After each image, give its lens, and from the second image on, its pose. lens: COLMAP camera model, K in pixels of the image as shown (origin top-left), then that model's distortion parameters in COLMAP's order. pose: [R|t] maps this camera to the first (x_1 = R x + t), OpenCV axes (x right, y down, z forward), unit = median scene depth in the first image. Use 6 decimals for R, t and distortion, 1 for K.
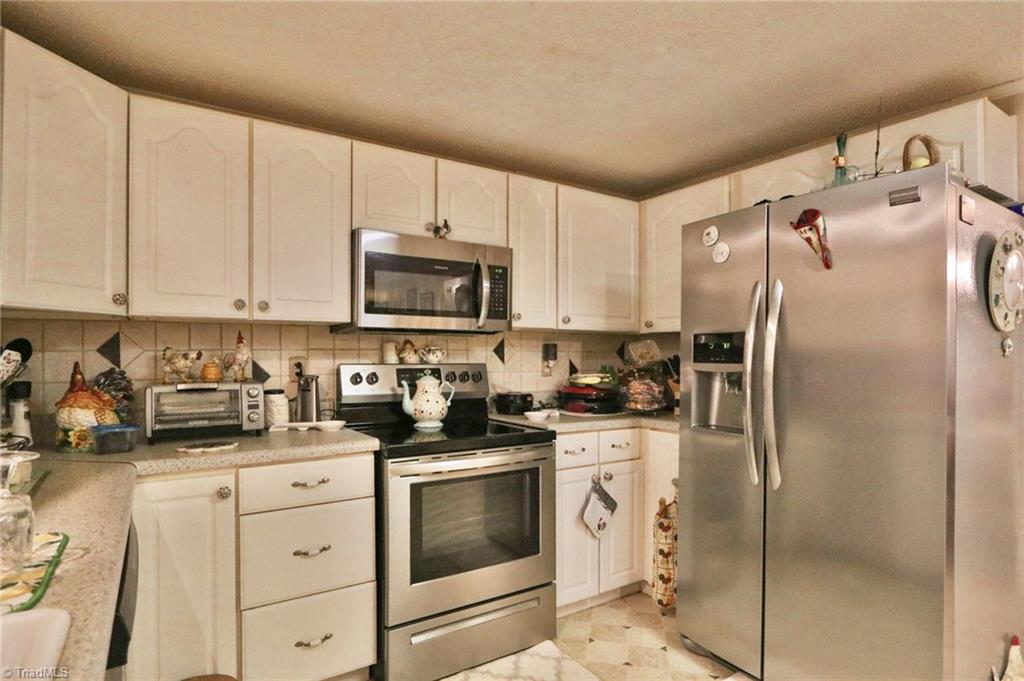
lens RADIAL K [[547.4, 0, 508.9], [0, 547.4, 357.9], [0, 0, 1]] dist [-0.003050, -0.000469]
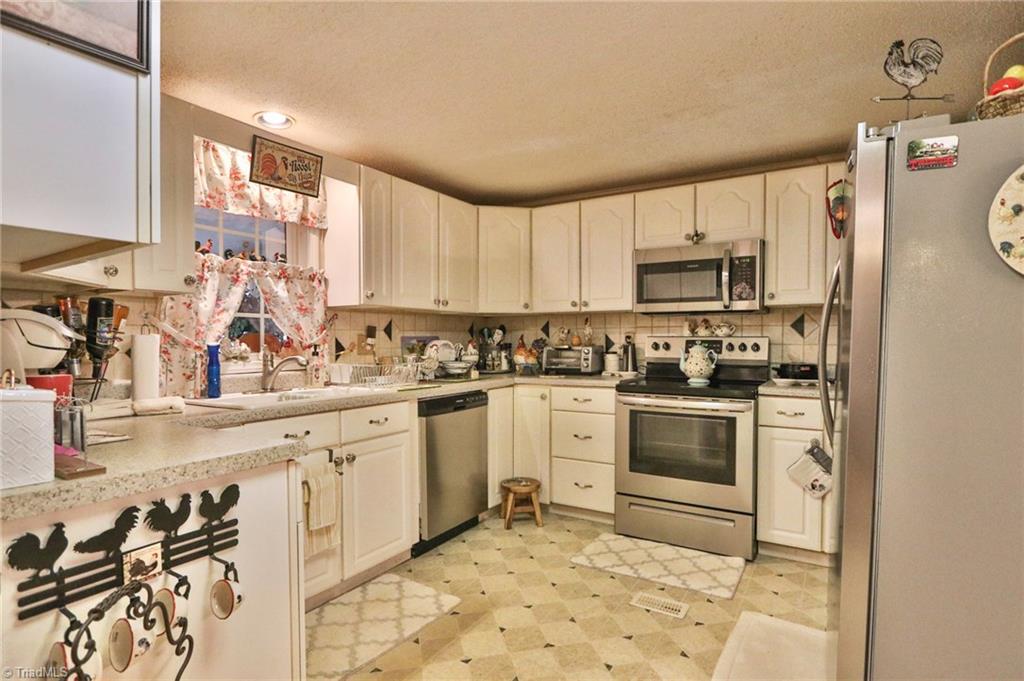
lens RADIAL K [[532.2, 0, 498.6], [0, 532.2, 348.4], [0, 0, 1]] dist [-0.014159, -0.000194]
pose [[0.419005, 0.019283, -0.907779, 0.903723], [-0.000131, 0.999776, 0.021176, 0.013882], [0.907984, -0.008754, 0.418913, -0.003683]]
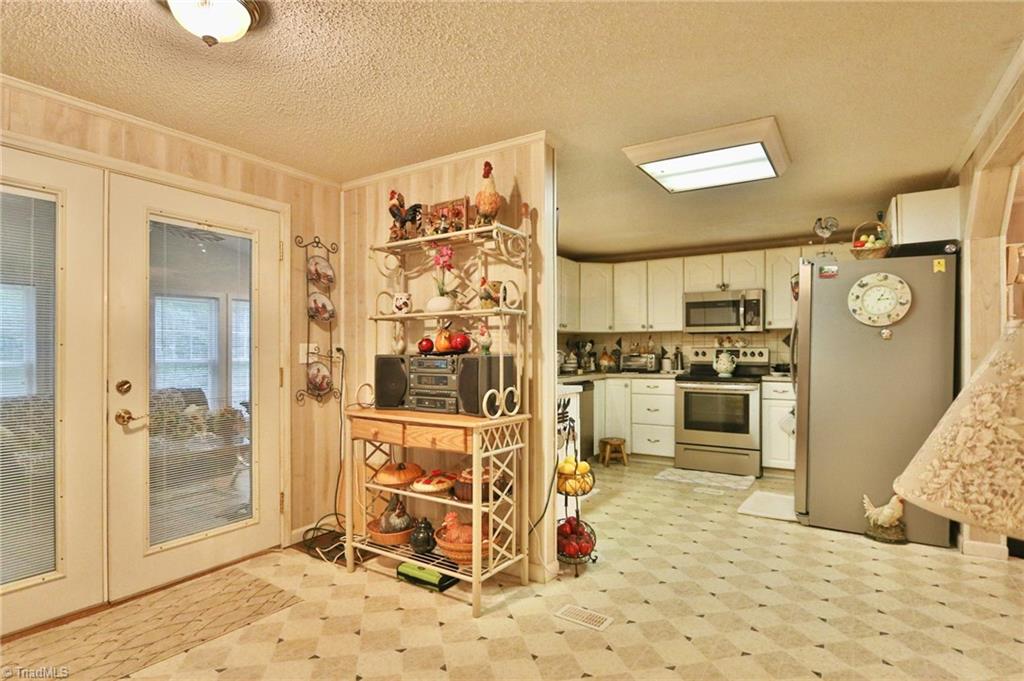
lens RADIAL K [[535.8, 0, 509.3], [0, 535.8, 347.7], [0, 0, 1]] dist [0.005679, 0.000091]
pose [[0.423303, -0.005009, -0.905974, 1.529097], [-0.002153, 0.999976, -0.006535, 0.030238], [0.905985, 0.004717, 0.423283, -0.732009]]
